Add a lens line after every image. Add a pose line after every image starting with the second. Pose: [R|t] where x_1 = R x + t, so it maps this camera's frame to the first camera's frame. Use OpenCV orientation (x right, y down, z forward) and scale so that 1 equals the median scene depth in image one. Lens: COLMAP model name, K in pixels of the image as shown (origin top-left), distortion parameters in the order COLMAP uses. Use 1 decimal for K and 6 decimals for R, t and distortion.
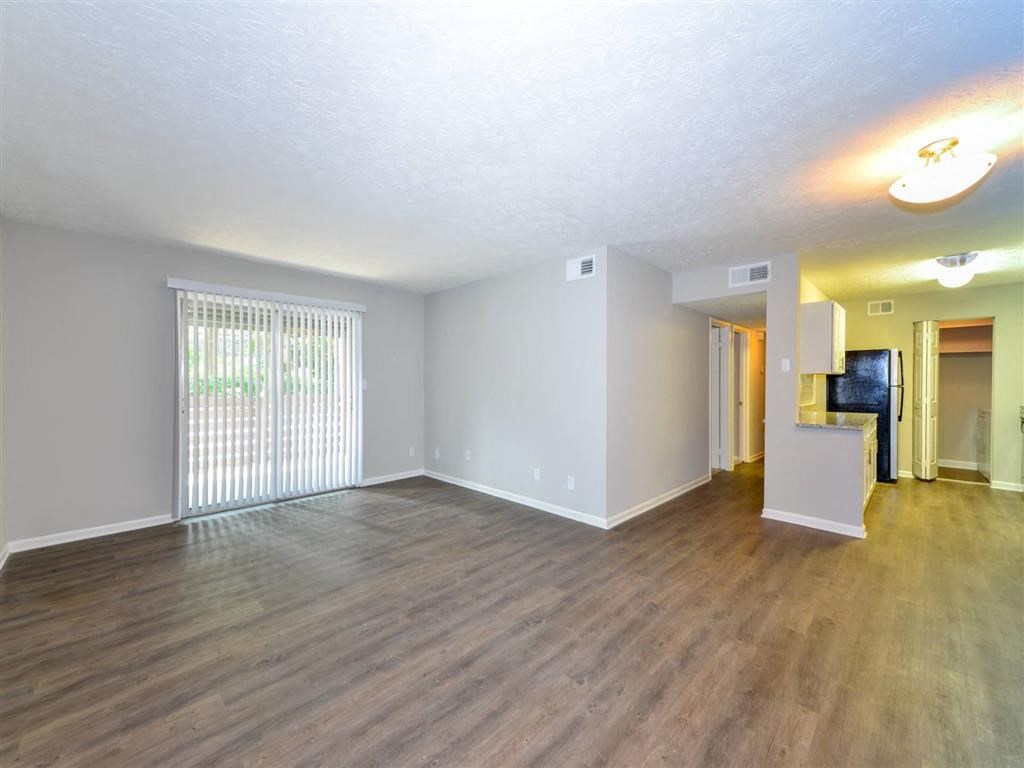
lens RADIAL K [[411.2, 0, 512.0], [0, 411.2, 384.0], [0, 0, 1]] dist [0.001117, 0.000145]
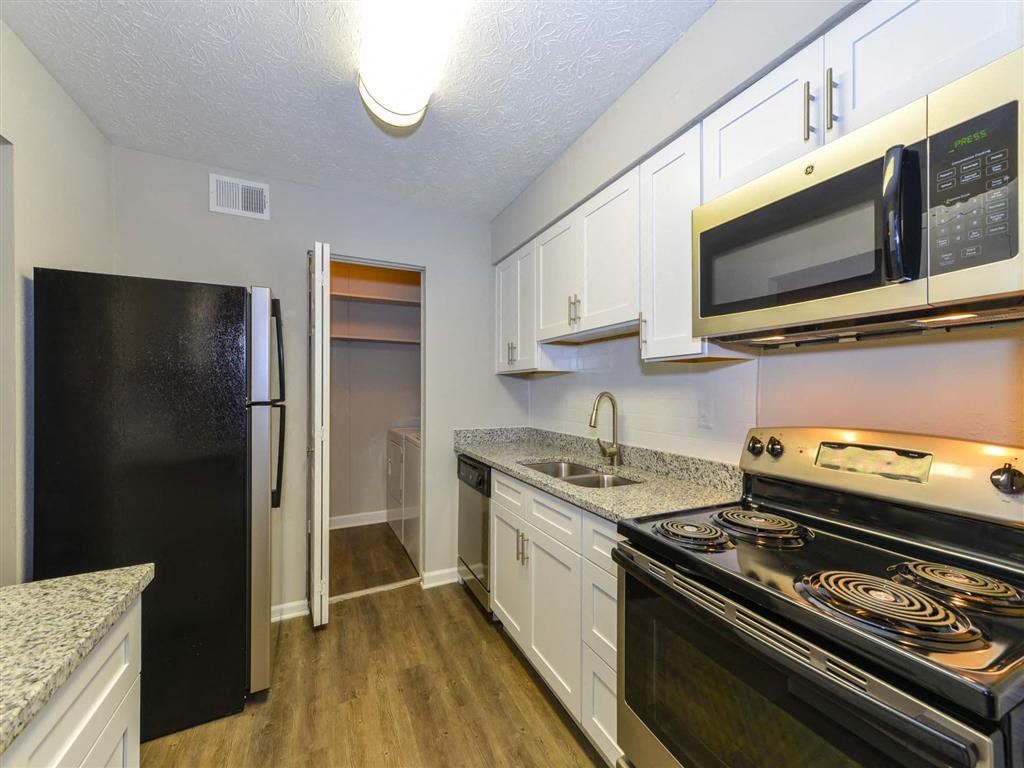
lens RADIAL K [[456.0, 0, 512.0], [0, 456.0, 384.0], [0, 0, 1]] dist [0.002624, 0.000268]
pose [[0.381371, 0.006257, 0.924401, 0.666135], [0.008732, 0.999908, -0.010370, -0.005028], [-0.924381, 0.012027, 0.381281, 0.673246]]
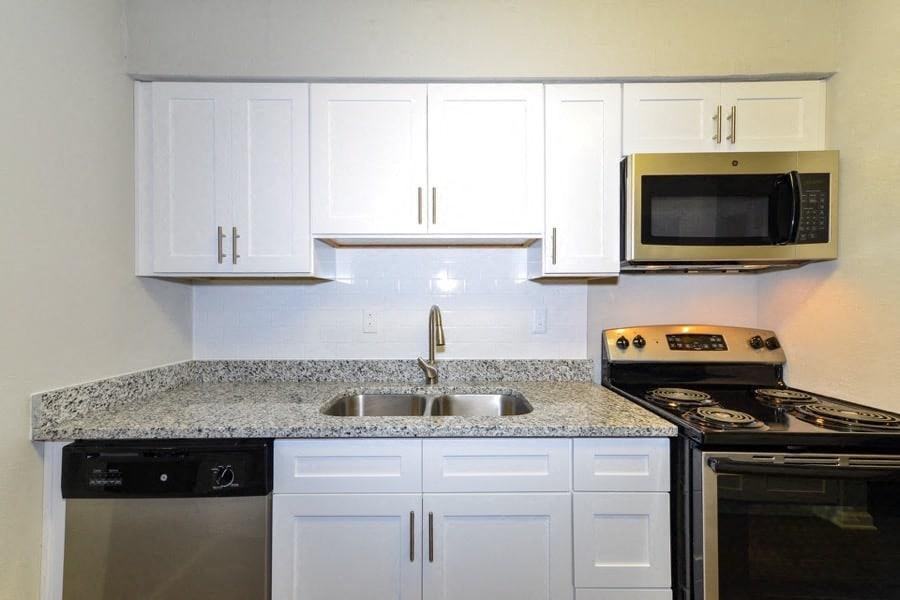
lens RADIAL K [[321.3, 0, 450.0], [0, 321.3, 300.0], [0, 0, 1]] dist [0.003434, 0.000141]
pose [[-0.706711, 0.000681, 0.707502, 1.021700], [0.004273, 0.999985, 0.003305, -0.007002], [-0.707489, 0.005359, -0.706704, 1.091578]]
